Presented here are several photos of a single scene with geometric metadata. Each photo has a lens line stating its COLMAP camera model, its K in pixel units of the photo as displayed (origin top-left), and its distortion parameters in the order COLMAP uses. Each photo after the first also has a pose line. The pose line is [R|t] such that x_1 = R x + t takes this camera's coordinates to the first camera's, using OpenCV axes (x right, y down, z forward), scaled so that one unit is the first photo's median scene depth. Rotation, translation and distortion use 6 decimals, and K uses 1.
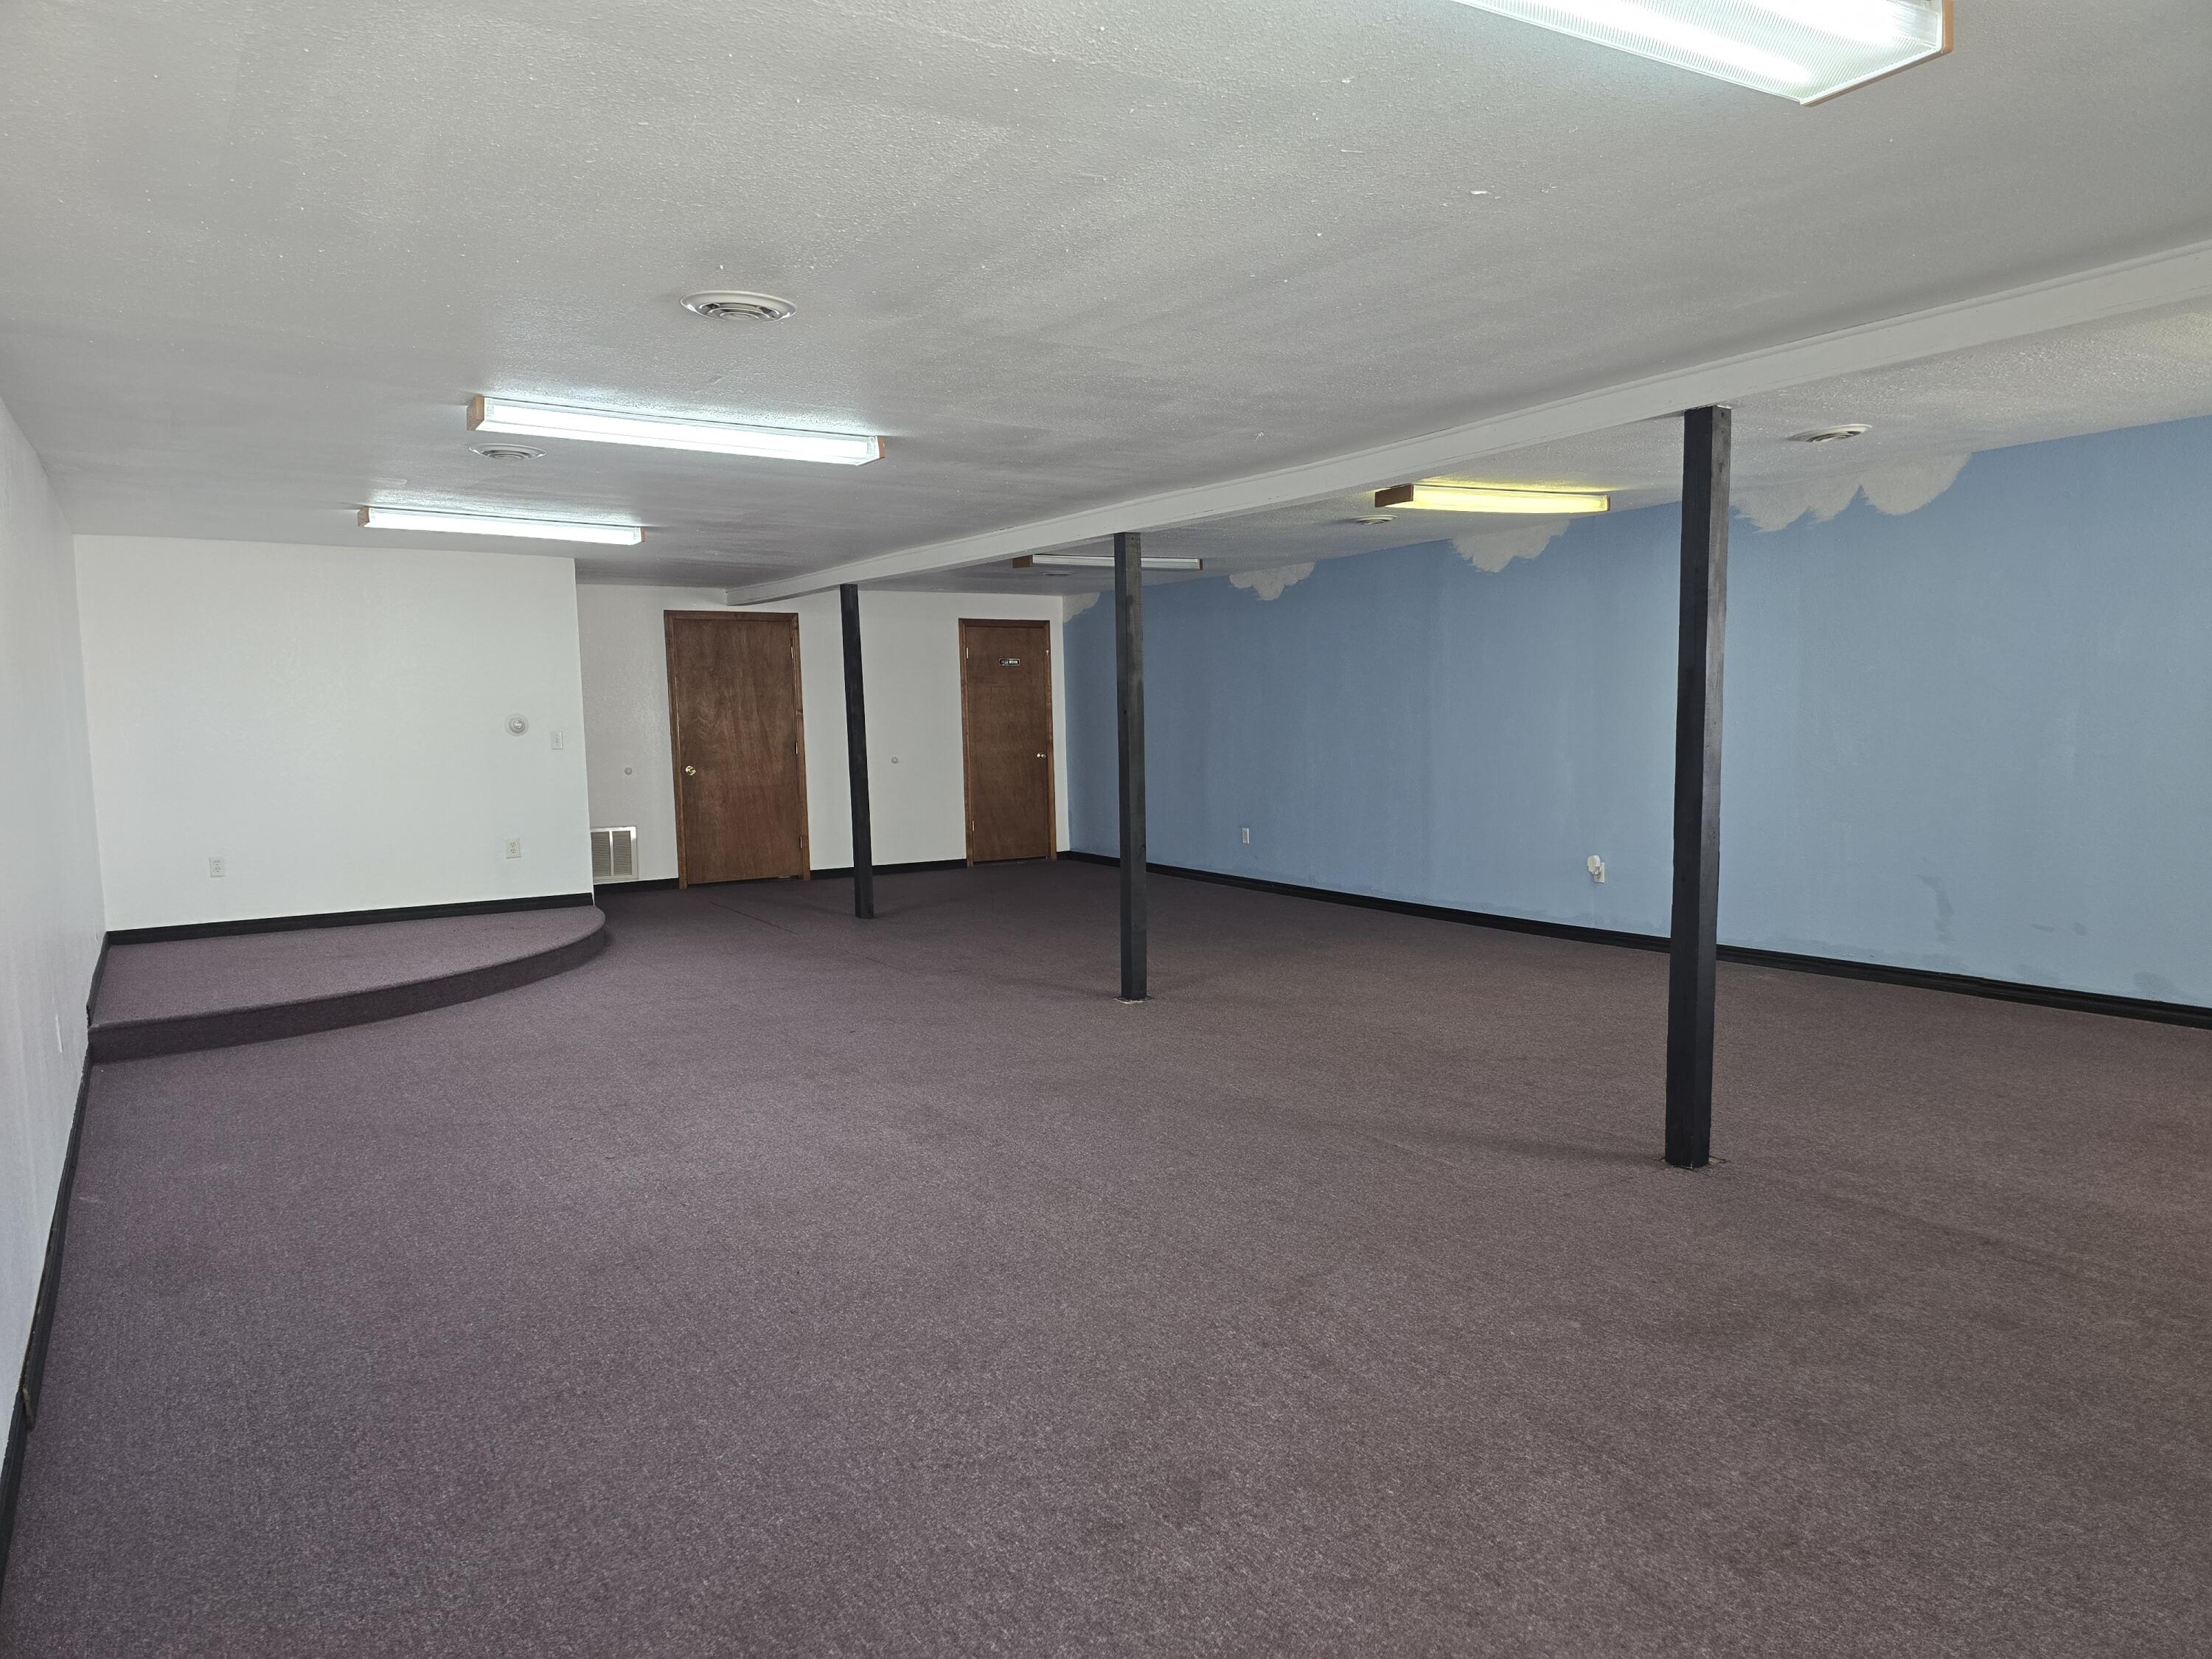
lens RADIAL K [[1481.1, 0, 1101.5], [0, 1481.1, 834.8], [0, 0, 1]] dist [0.020090, -0.000938]
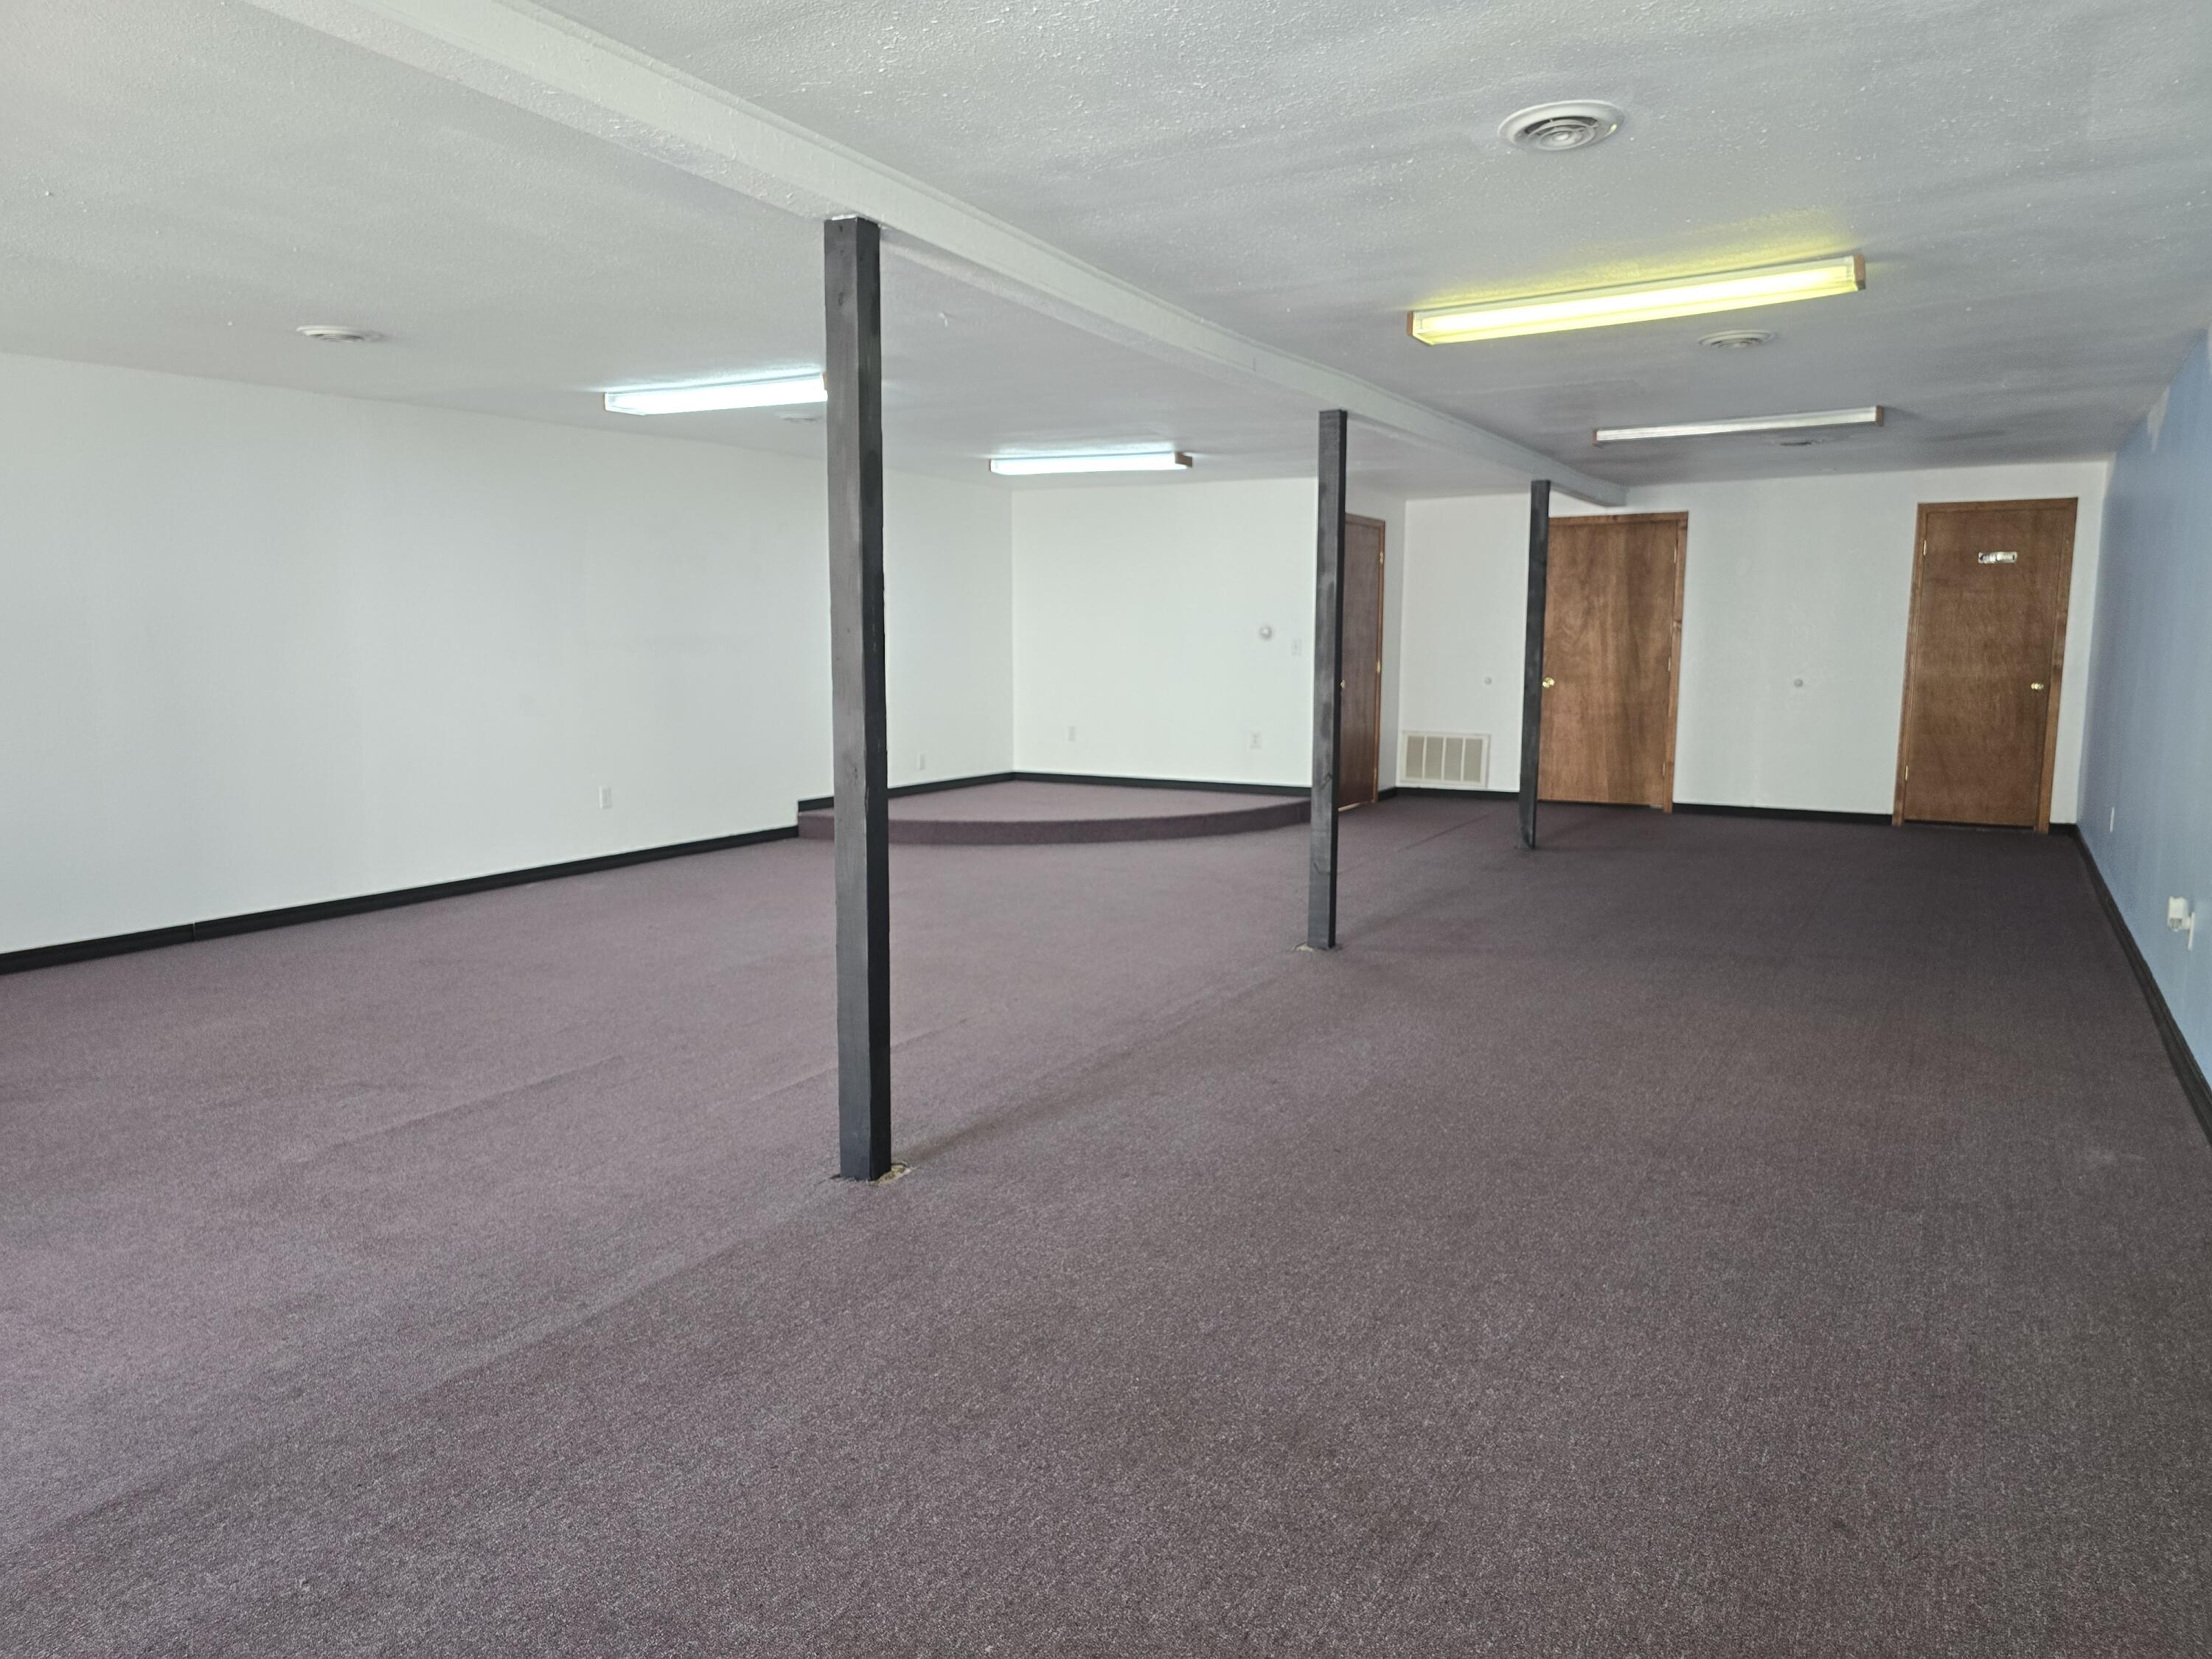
lens RADIAL K [[1481.1, 0, 1101.5], [0, 1481.1, 834.8], [0, 0, 1]] dist [0.020090, -0.000938]
pose [[0.479573, 0.132970, -0.867369, 0.424483], [-0.082541, 0.990905, 0.106271, -0.023149], [0.873611, 0.020629, 0.486187, 0.265400]]
